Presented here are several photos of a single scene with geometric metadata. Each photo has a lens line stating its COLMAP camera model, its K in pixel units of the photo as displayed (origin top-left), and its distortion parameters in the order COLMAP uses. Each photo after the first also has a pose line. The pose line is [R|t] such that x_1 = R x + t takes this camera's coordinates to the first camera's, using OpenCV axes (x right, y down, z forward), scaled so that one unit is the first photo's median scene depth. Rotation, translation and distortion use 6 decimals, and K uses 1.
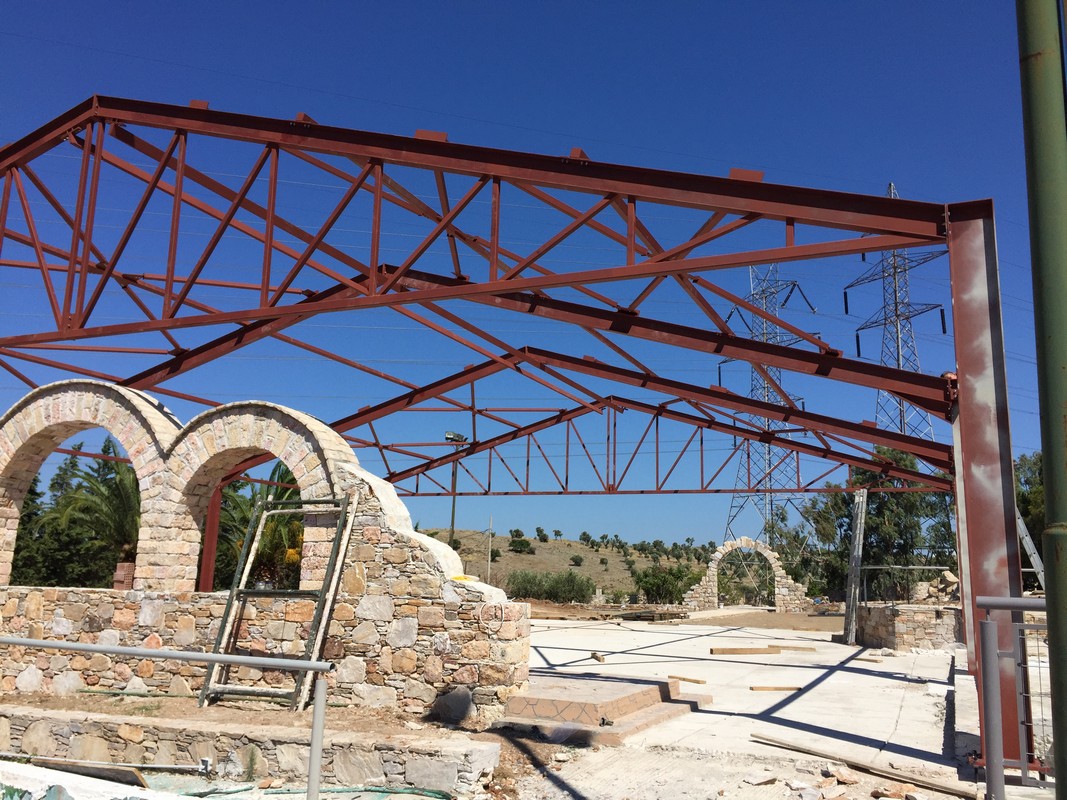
lens RADIAL K [[911.5, 0, 538.3], [0, 911.5, 401.5], [0, 0, 1]] dist [0.090883, -0.117073]
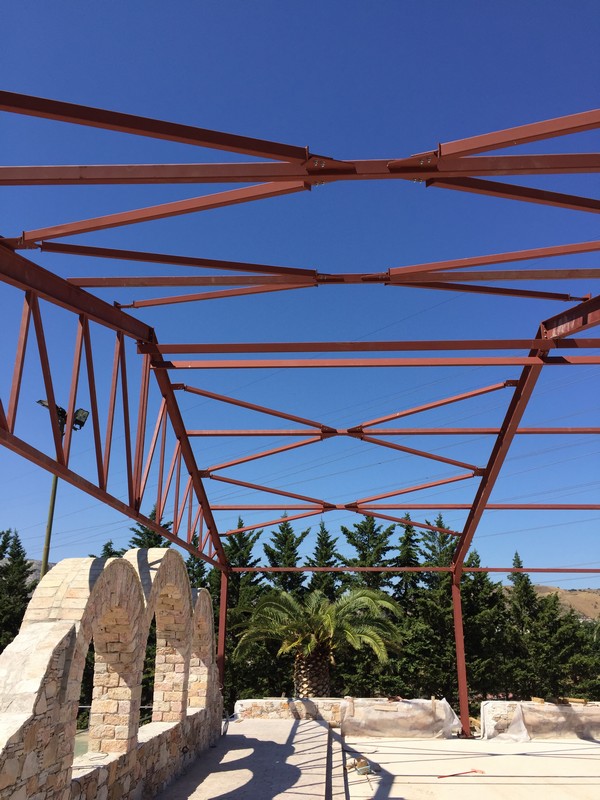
lens RADIAL K [[683.4, 0, 303.3], [0, 683.4, 400.7], [0, 0, 1]] dist [0.090883, -0.117073]
pose [[0.371516, -0.322269, -0.870700, 0.203648], [0.184455, 0.944749, -0.270972, 0.036174], [0.909919, -0.059934, 0.410433, 0.380294]]
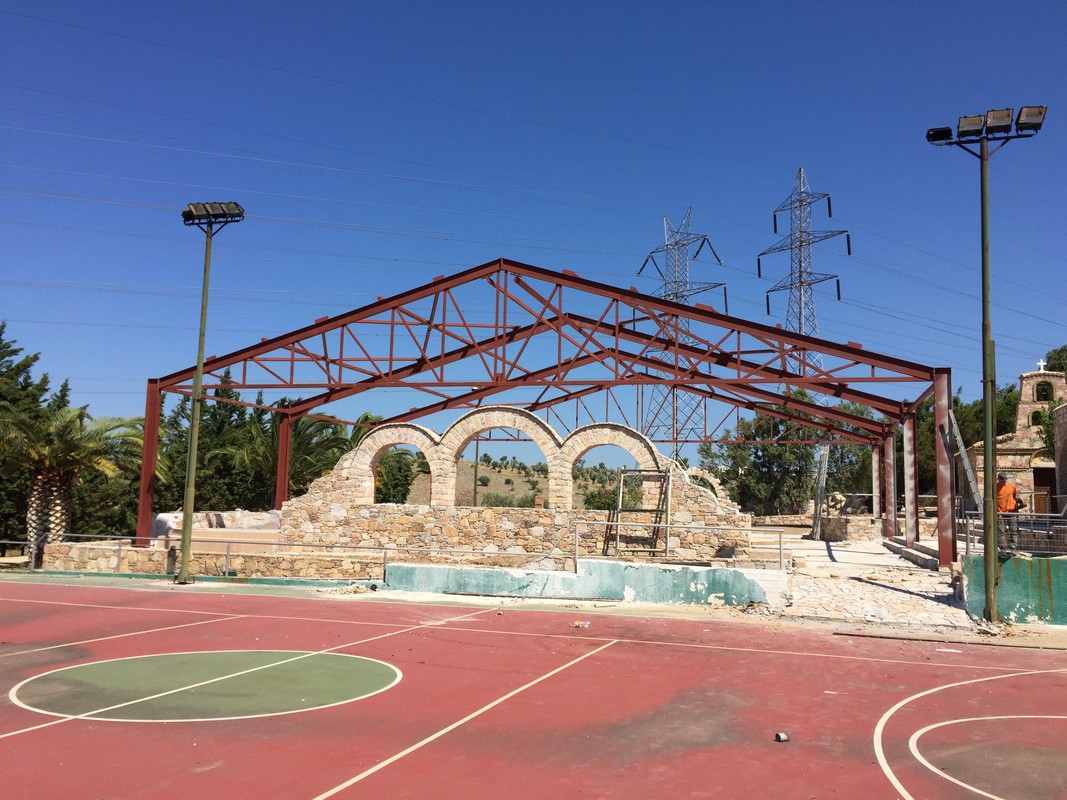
lens RADIAL K [[911.5, 0, 541.3], [0, 911.5, 397.5], [0, 0, 1]] dist [0.090883, -0.117073]
pose [[0.990875, 0.012736, 0.134180, -0.309768], [-0.023789, 0.996422, 0.081097, -0.093358], [-0.132667, -0.083549, 0.987633, -0.444582]]
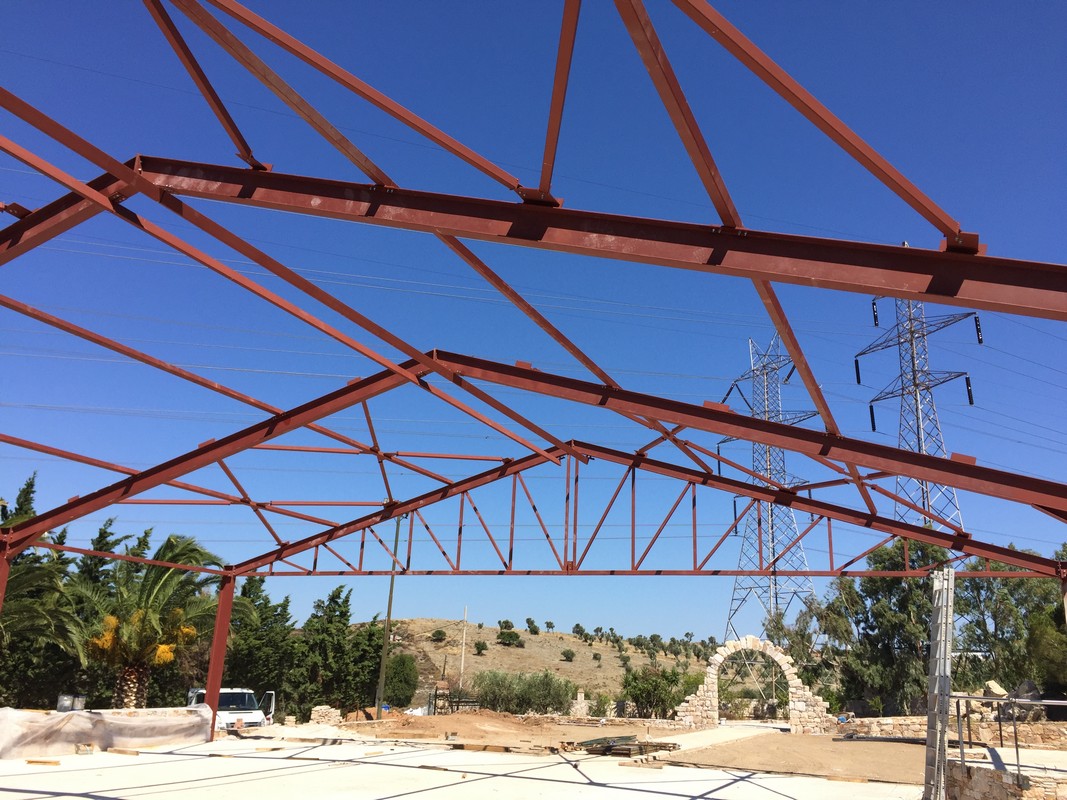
lens RADIAL K [[911.5, 0, 535.7], [0, 911.5, 398.0], [0, 0, 1]] dist [0.090883, -0.117073]
pose [[0.999884, 0.015063, -0.002414, 0.061506], [-0.015228, 0.994975, -0.098955, 0.039857], [0.000911, 0.098980, 0.995089, 0.309786]]
